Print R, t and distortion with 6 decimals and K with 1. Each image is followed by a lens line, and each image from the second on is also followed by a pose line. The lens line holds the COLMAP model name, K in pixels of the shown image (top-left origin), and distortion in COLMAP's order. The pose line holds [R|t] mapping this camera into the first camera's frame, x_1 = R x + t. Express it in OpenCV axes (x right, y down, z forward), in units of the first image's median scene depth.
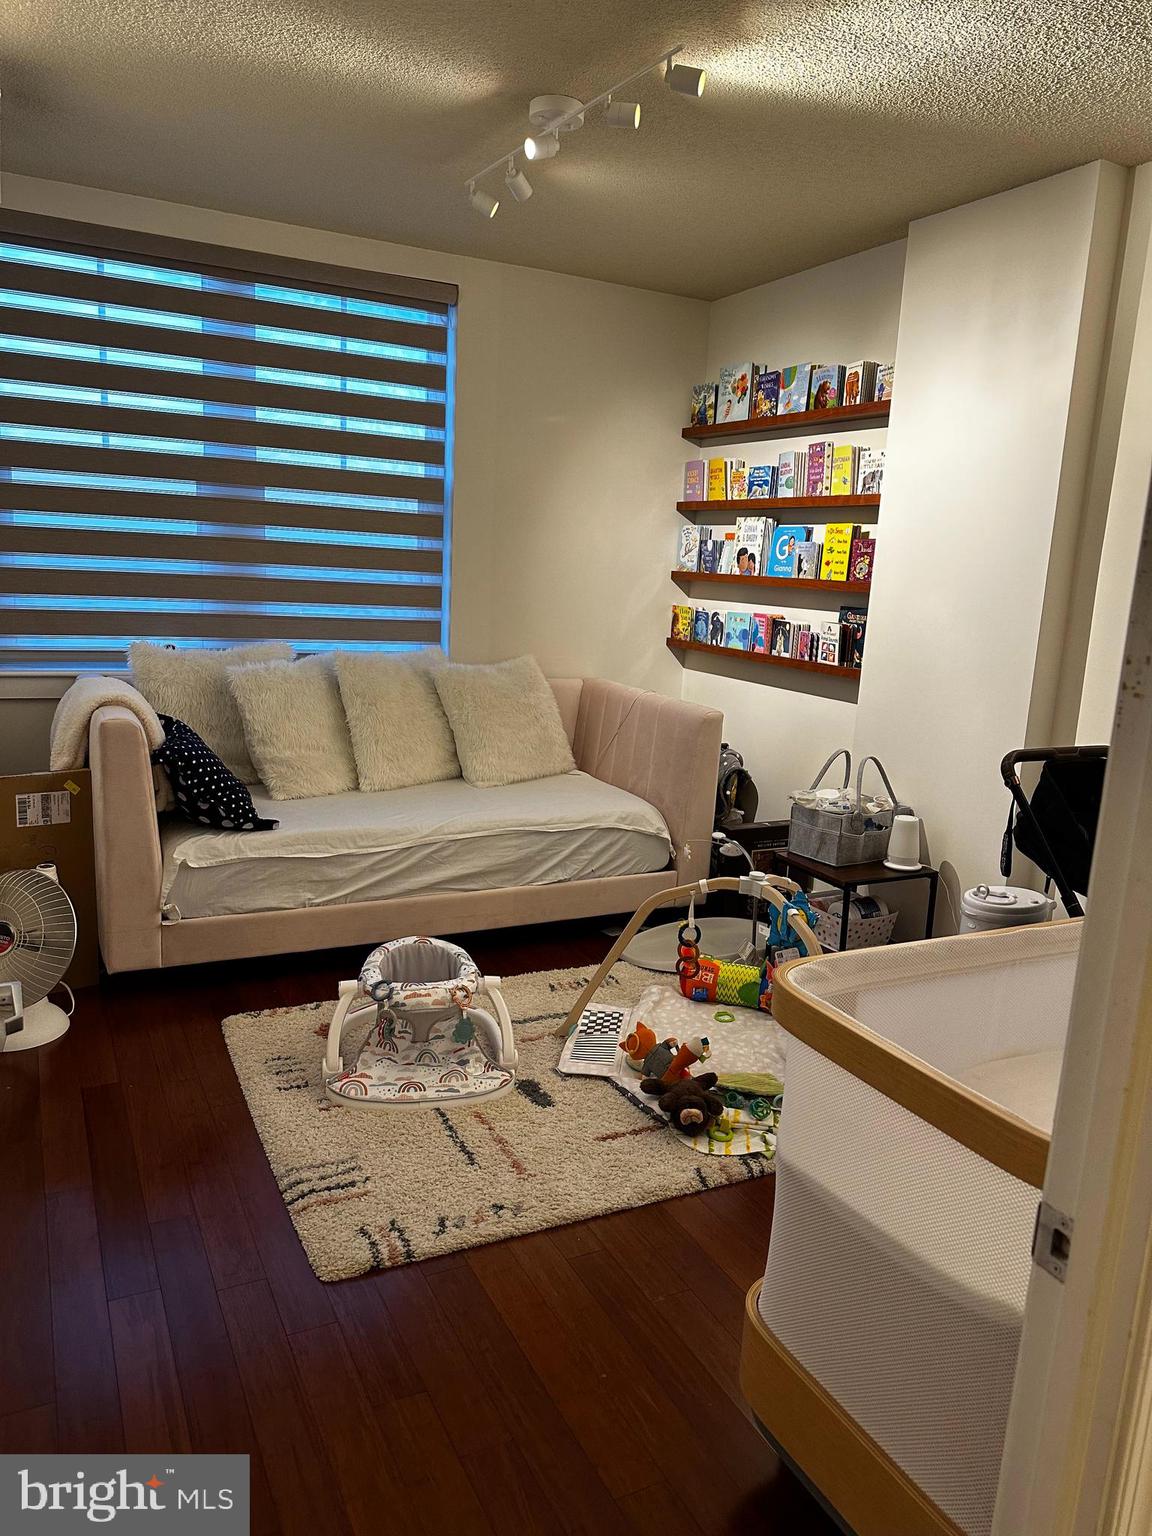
lens RADIAL K [[1079.9, 0, 576.0], [0, 1079.9, 768.0], [0, 0, 1]] dist [0.136821, -0.232888]
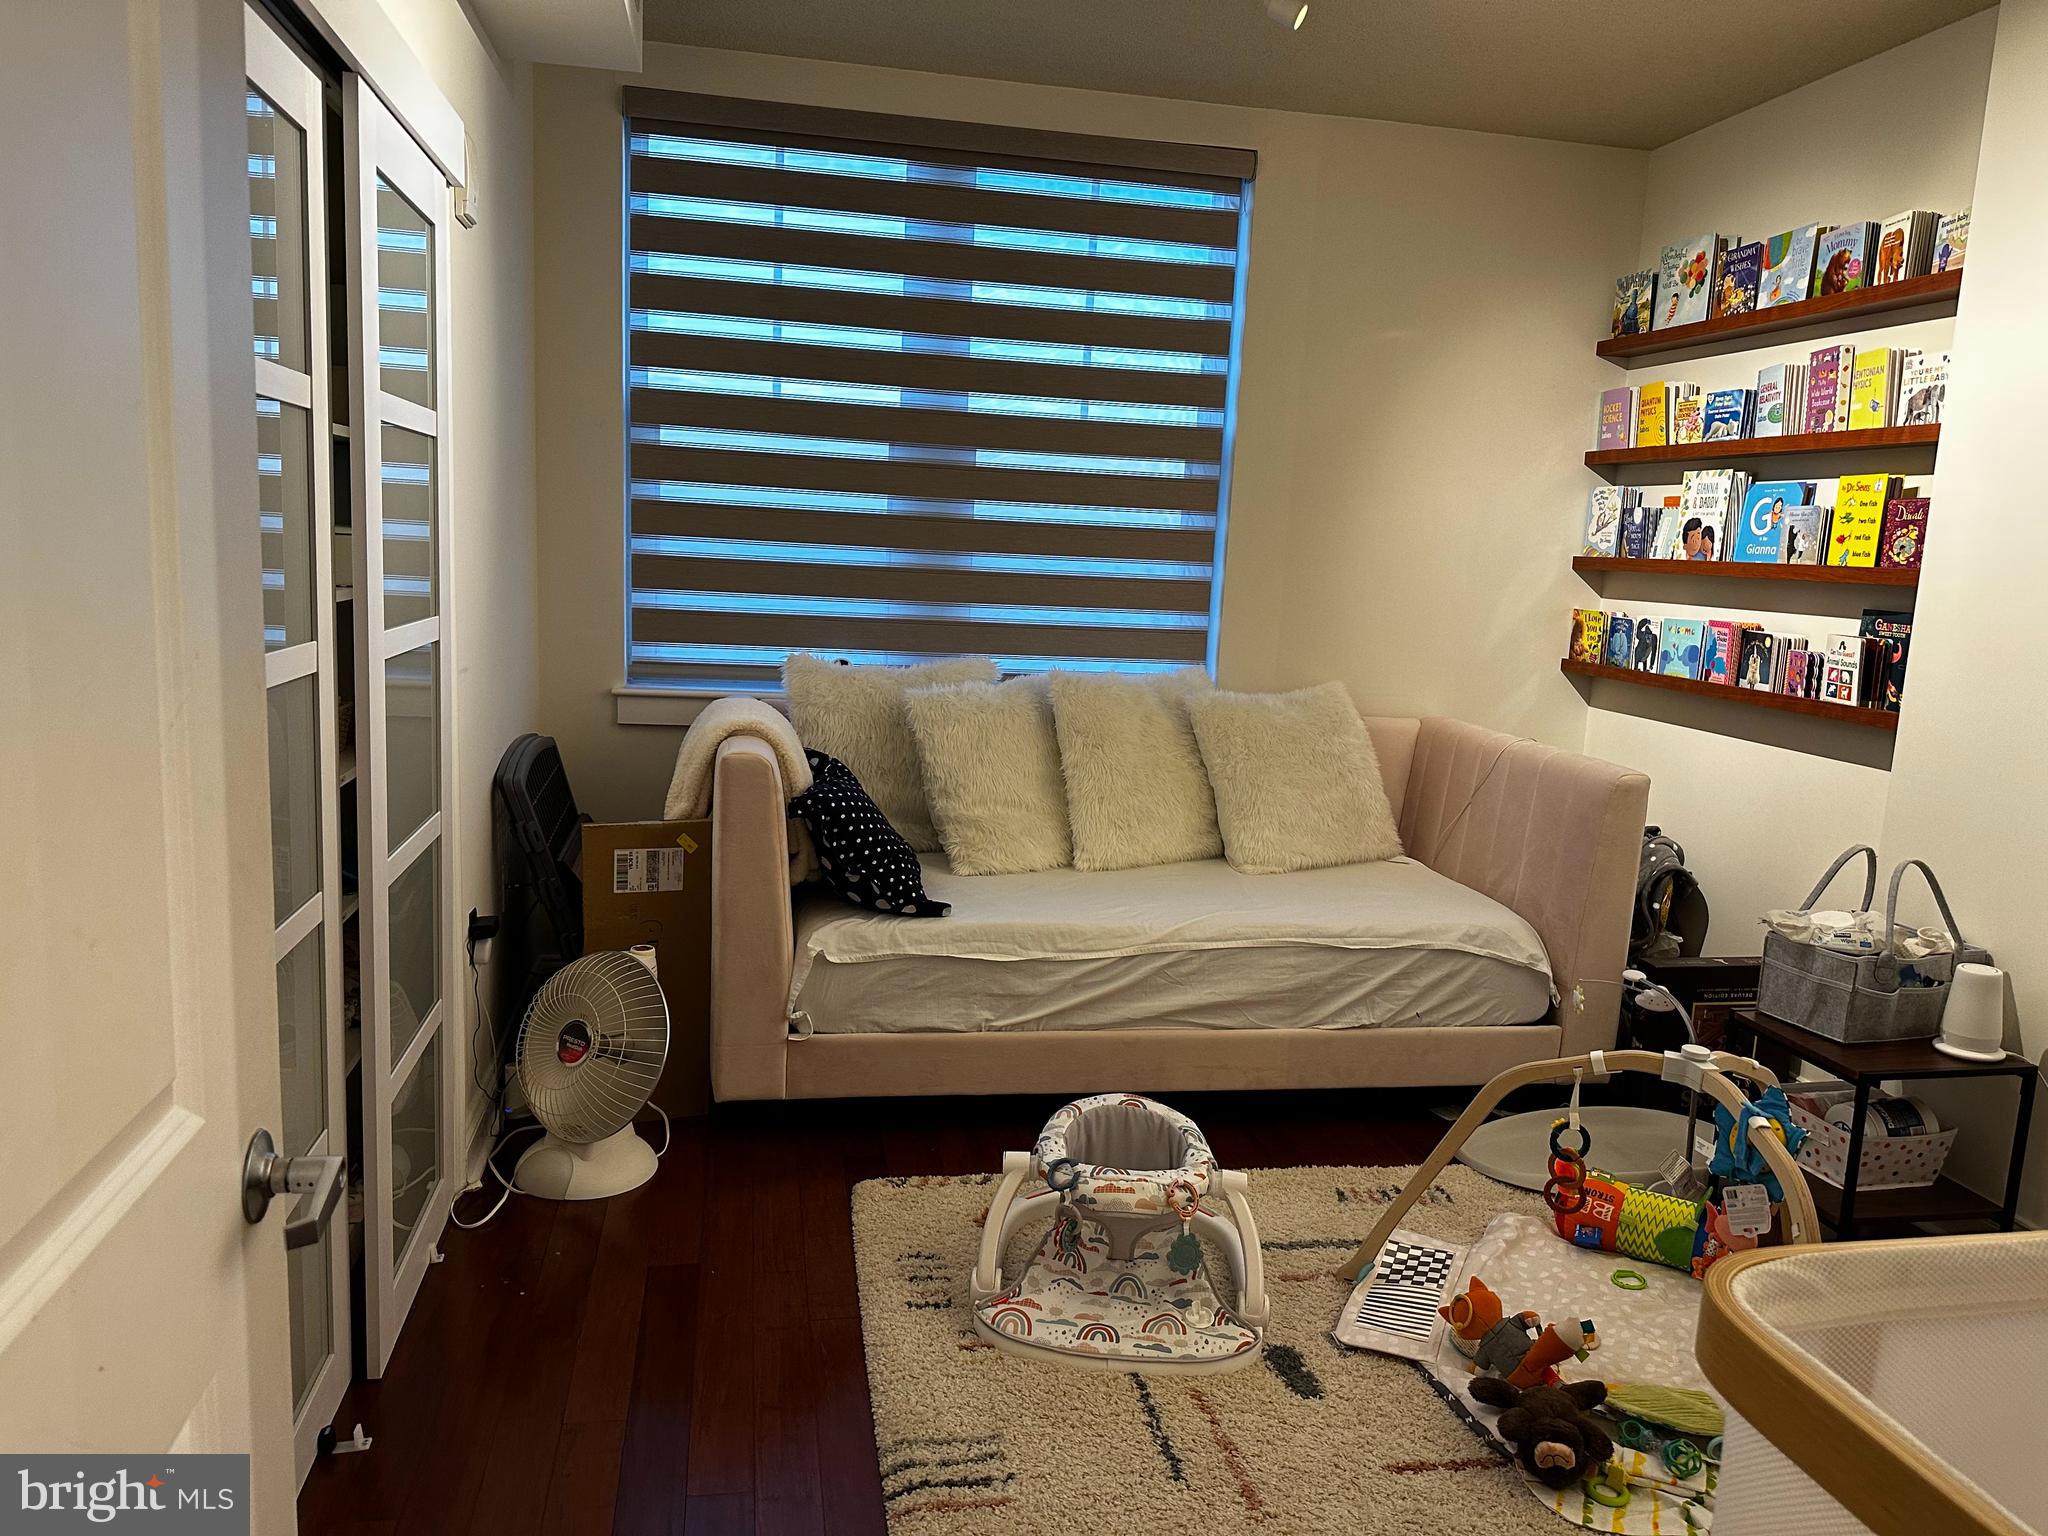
lens RADIAL K [[1439.8, 0, 1024.0], [0, 1439.8, 768.0], [0, 0, 1]] dist [0.136821, -0.232888]
pose [[0.959823, 0.036397, -0.278237, 0.026638], [-0.050239, 0.997821, -0.042781, -0.002287], [0.276074, 0.055041, 0.959559, 0.099203]]
